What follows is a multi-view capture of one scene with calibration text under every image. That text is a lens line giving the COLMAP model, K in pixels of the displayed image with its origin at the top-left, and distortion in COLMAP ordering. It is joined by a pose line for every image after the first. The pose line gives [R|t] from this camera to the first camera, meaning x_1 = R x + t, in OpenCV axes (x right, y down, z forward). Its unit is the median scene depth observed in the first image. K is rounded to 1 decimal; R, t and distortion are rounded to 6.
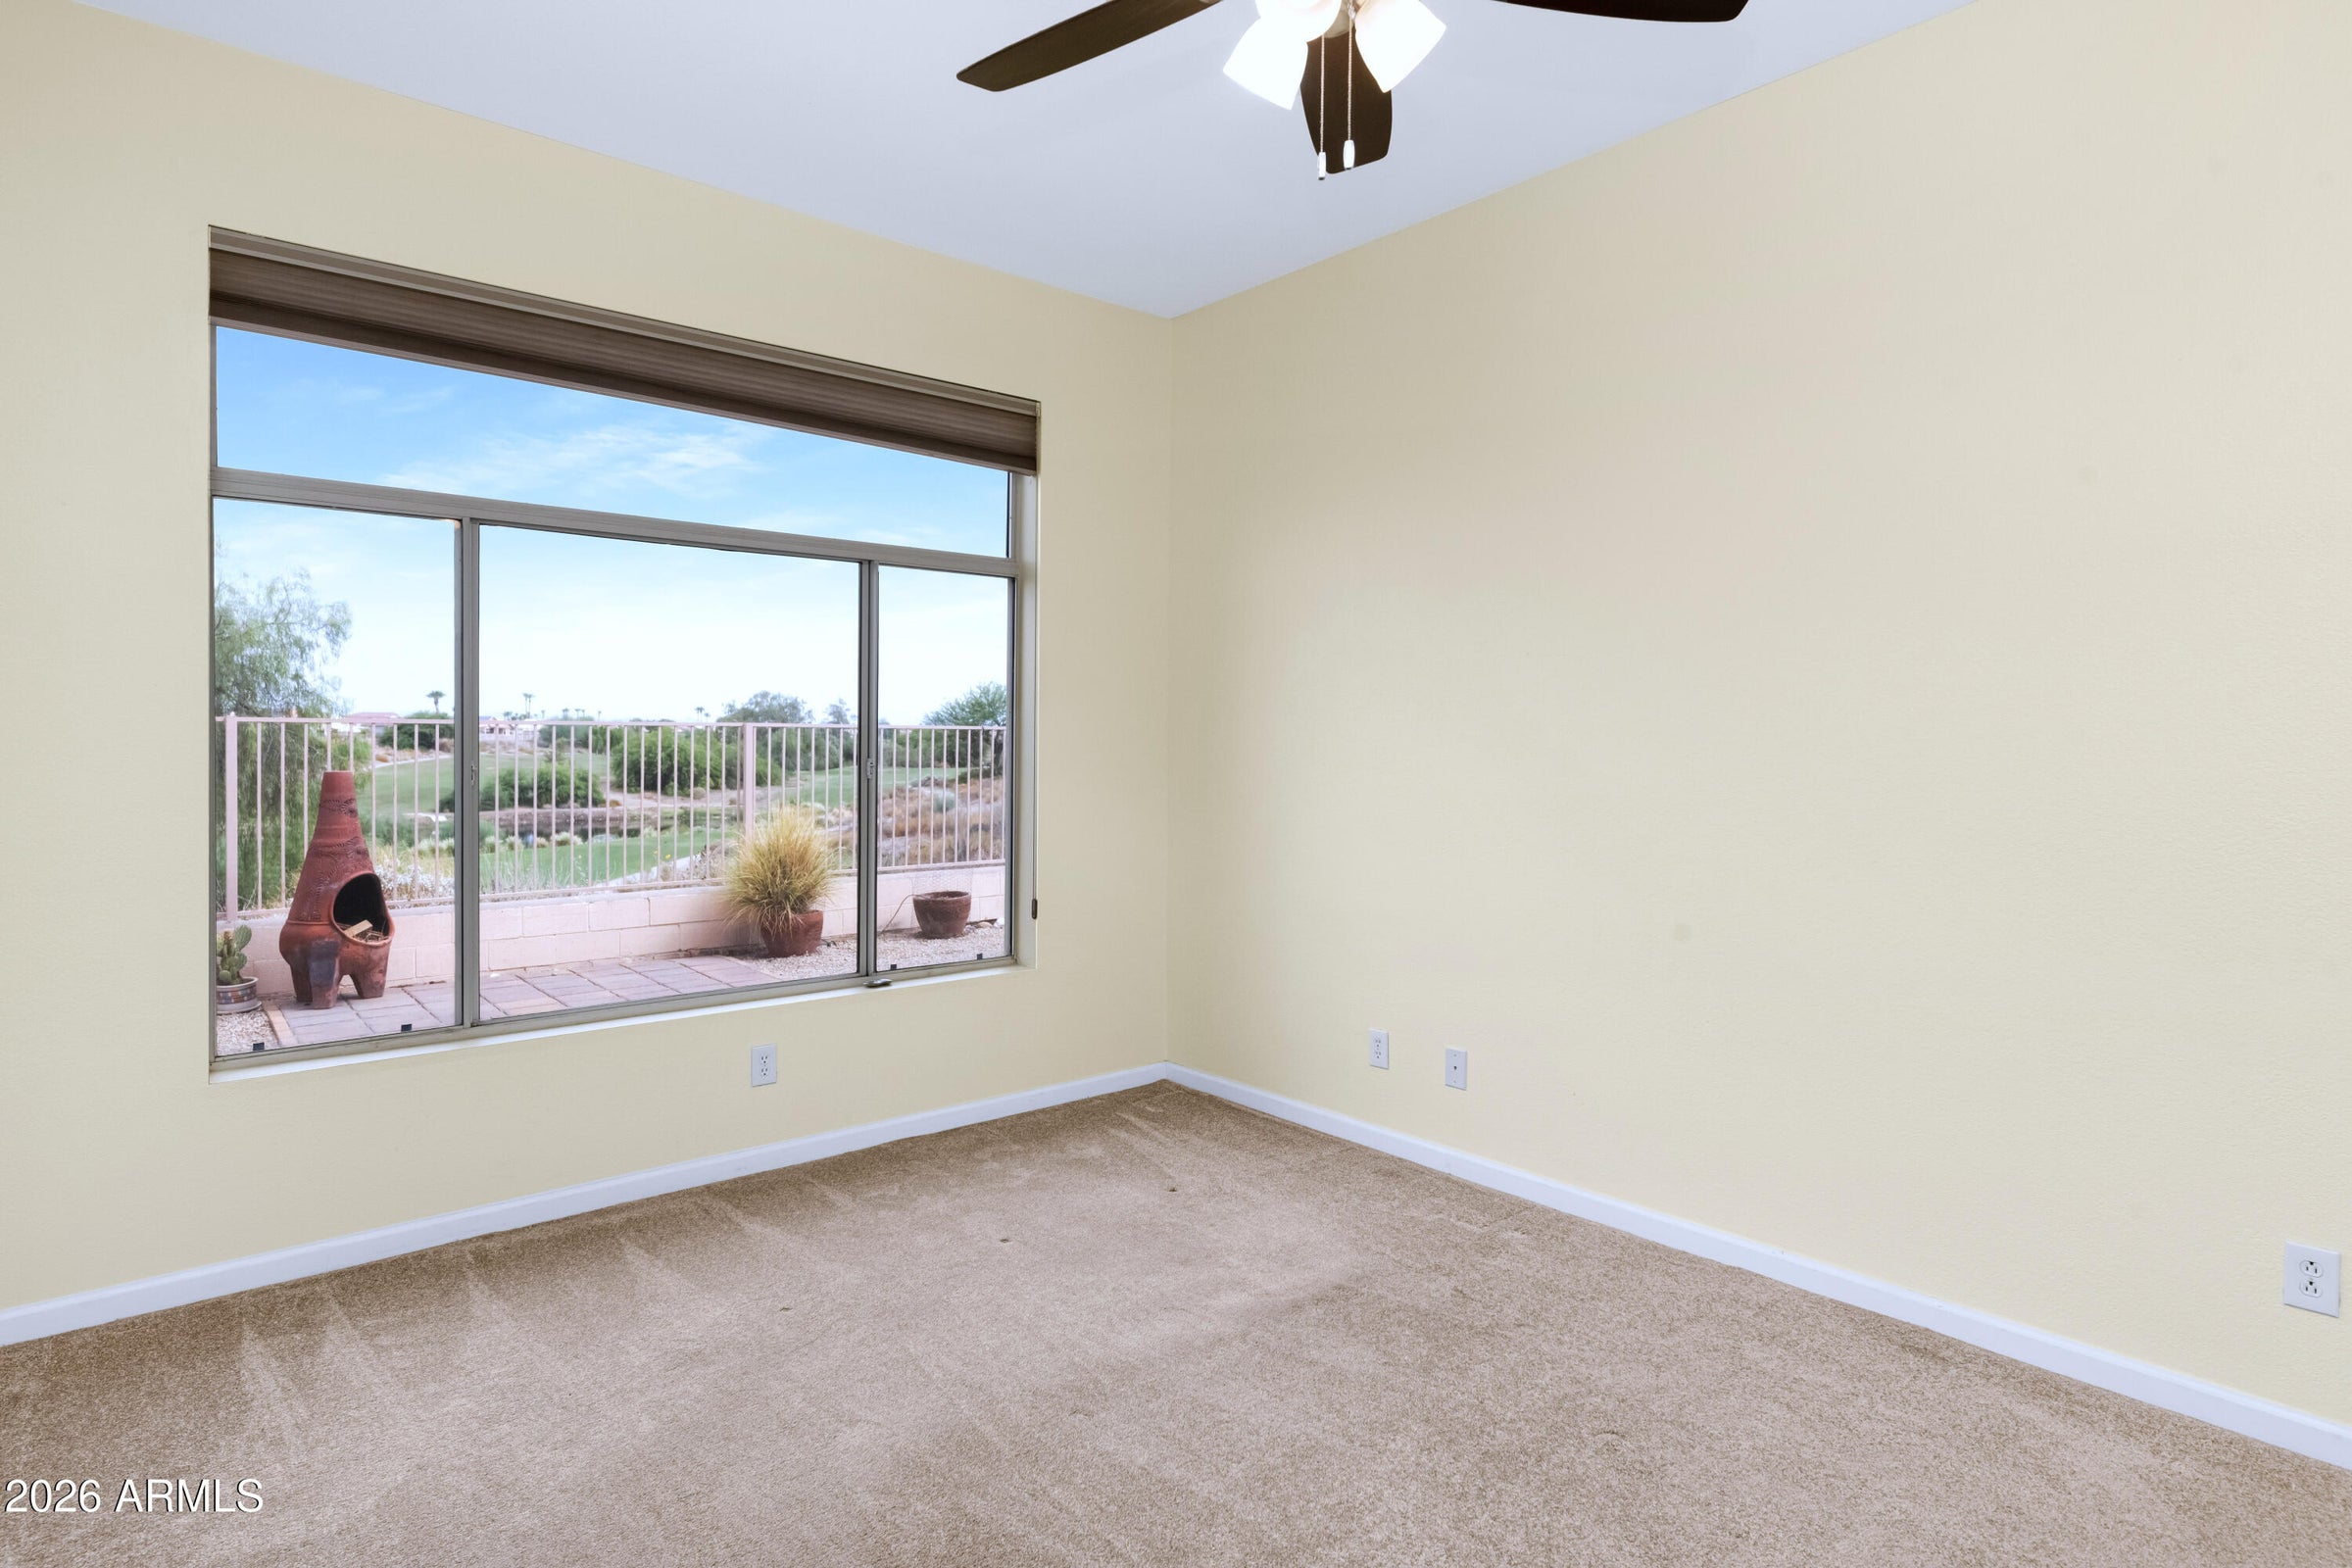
lens RADIAL K [[1269.2, 0, 1162.3], [0, 1269.2, 776.2], [0, 0, 1]] dist [-0.003753, -0.000265]
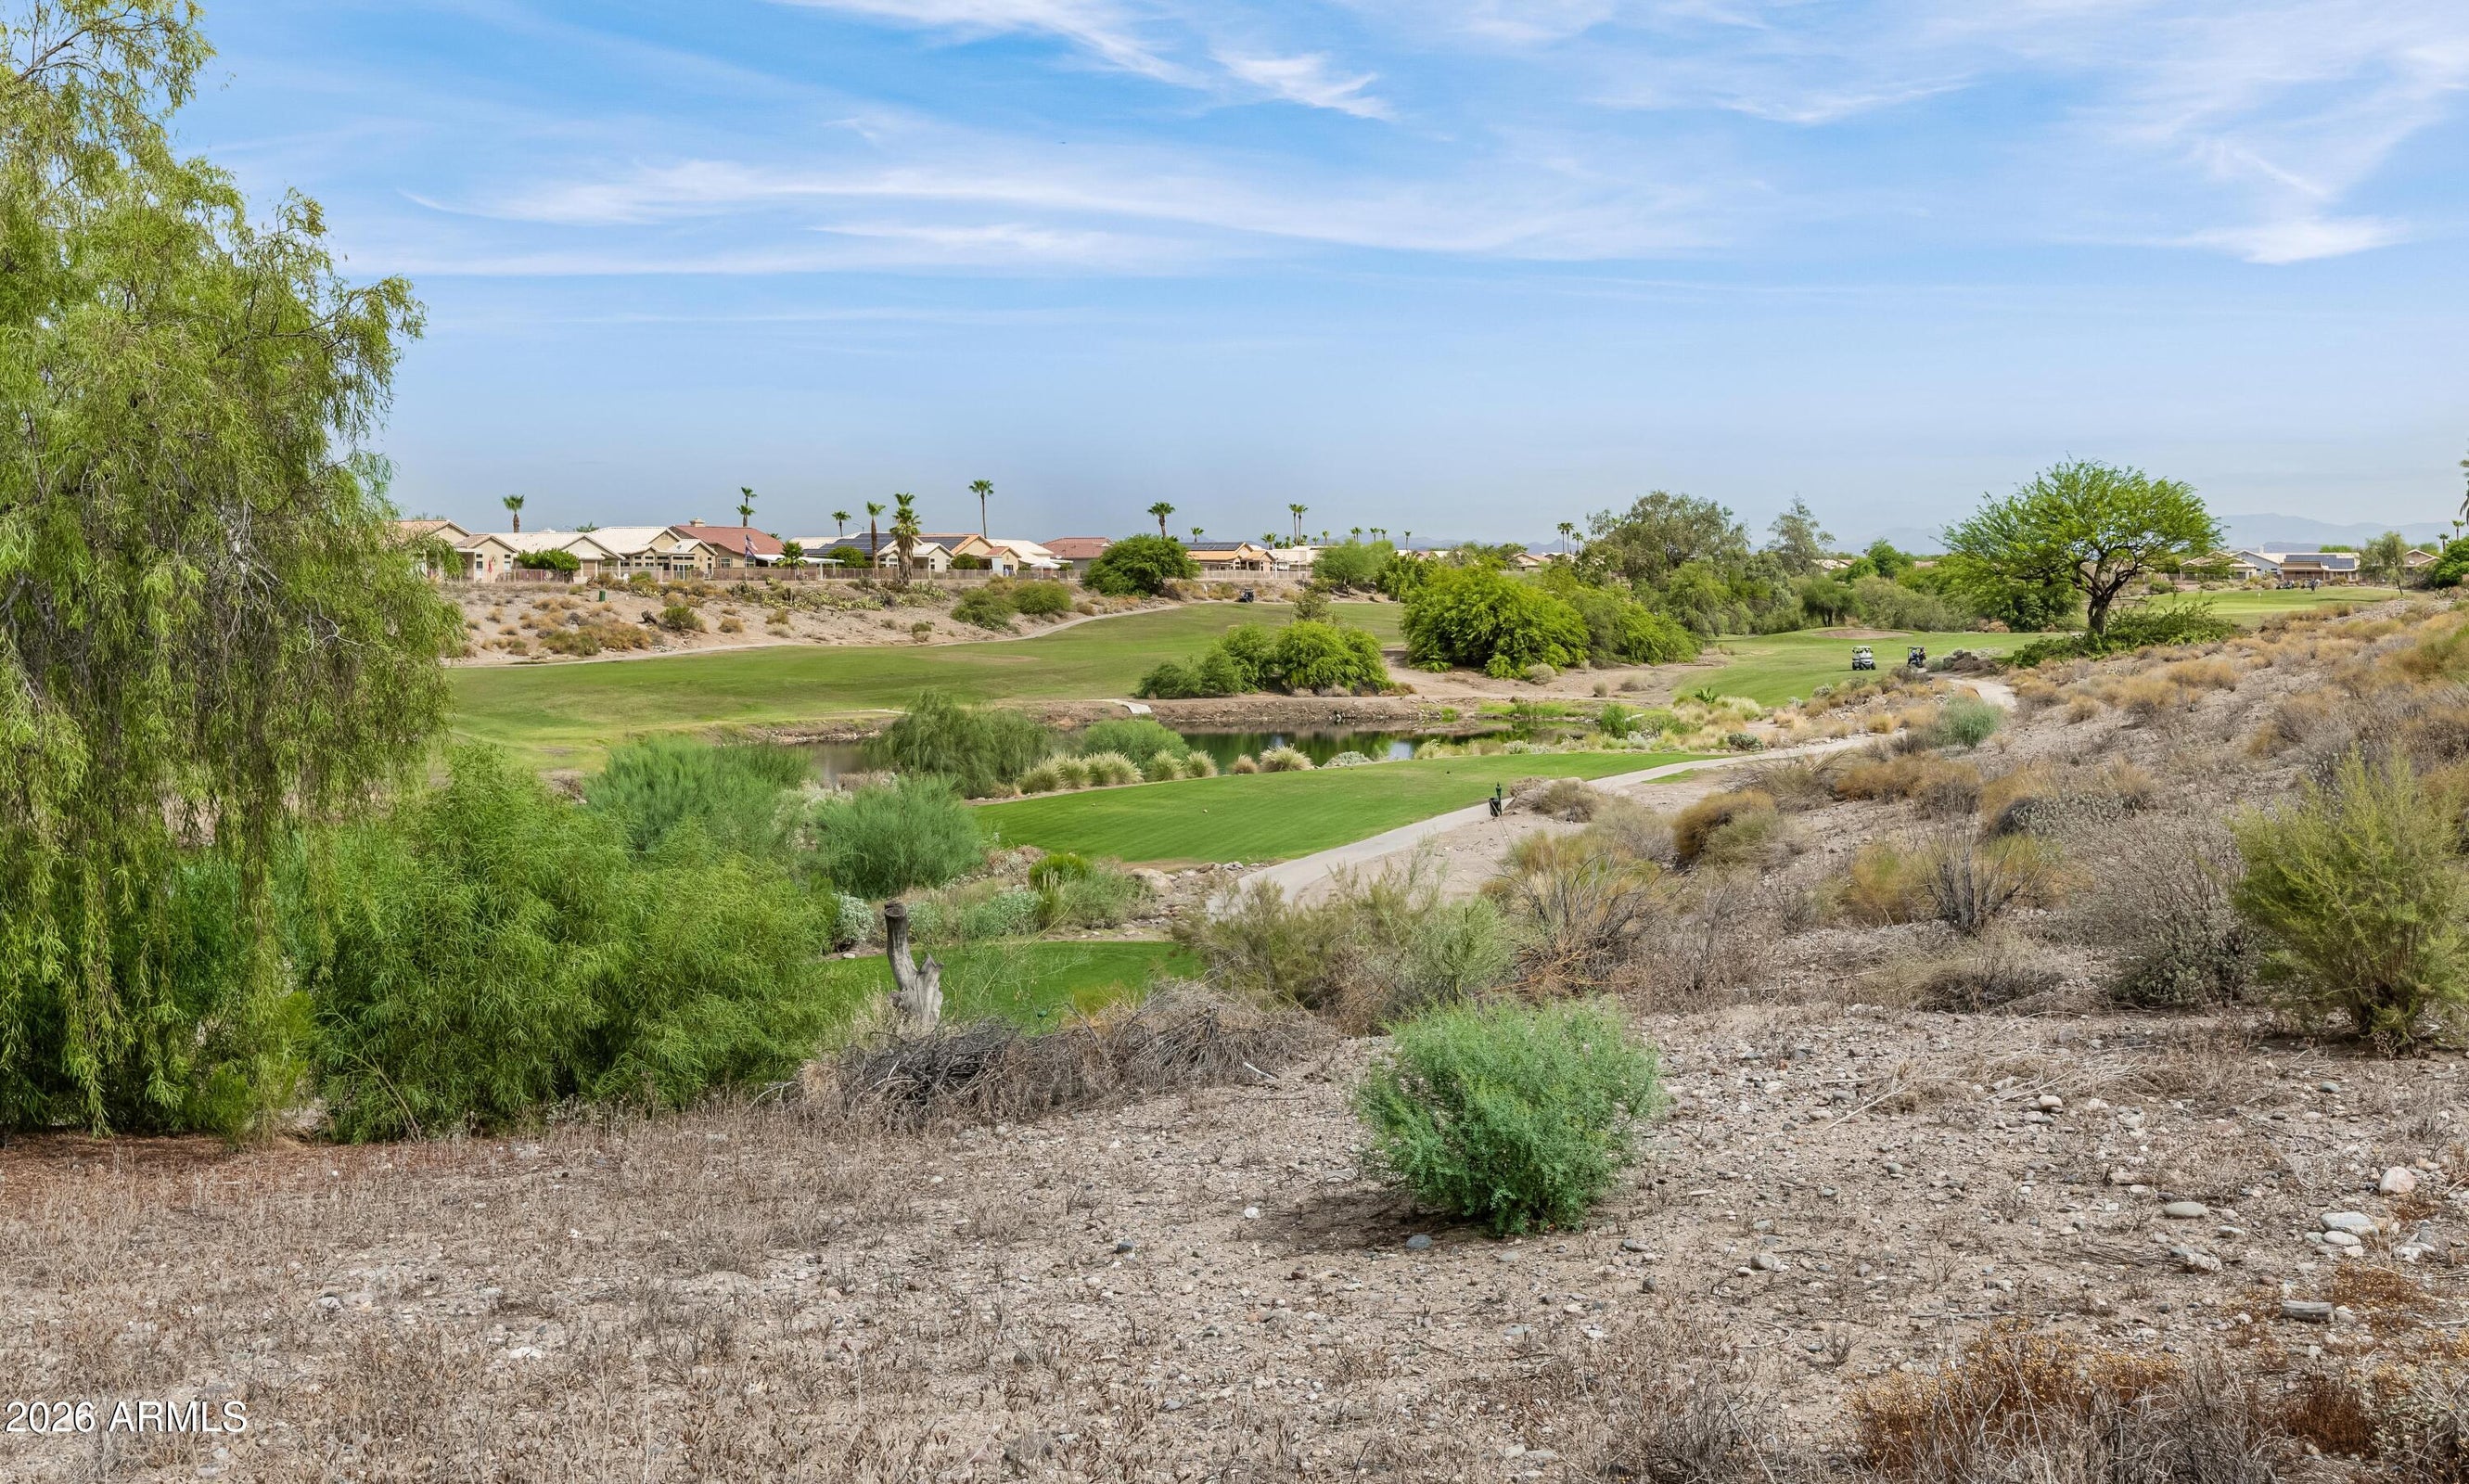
lens RADIAL K [[2254.4, 0, 1228.4], [0, 2254.4, 736.9], [0, 0, 1]] dist [0.011434, 0.000000]
pose [[0.878383, 0.032102, -0.476879, -0.021218], [-0.012208, 0.998923, 0.044758, -0.007929], [0.477802, -0.033493, 0.877829, 0.175194]]
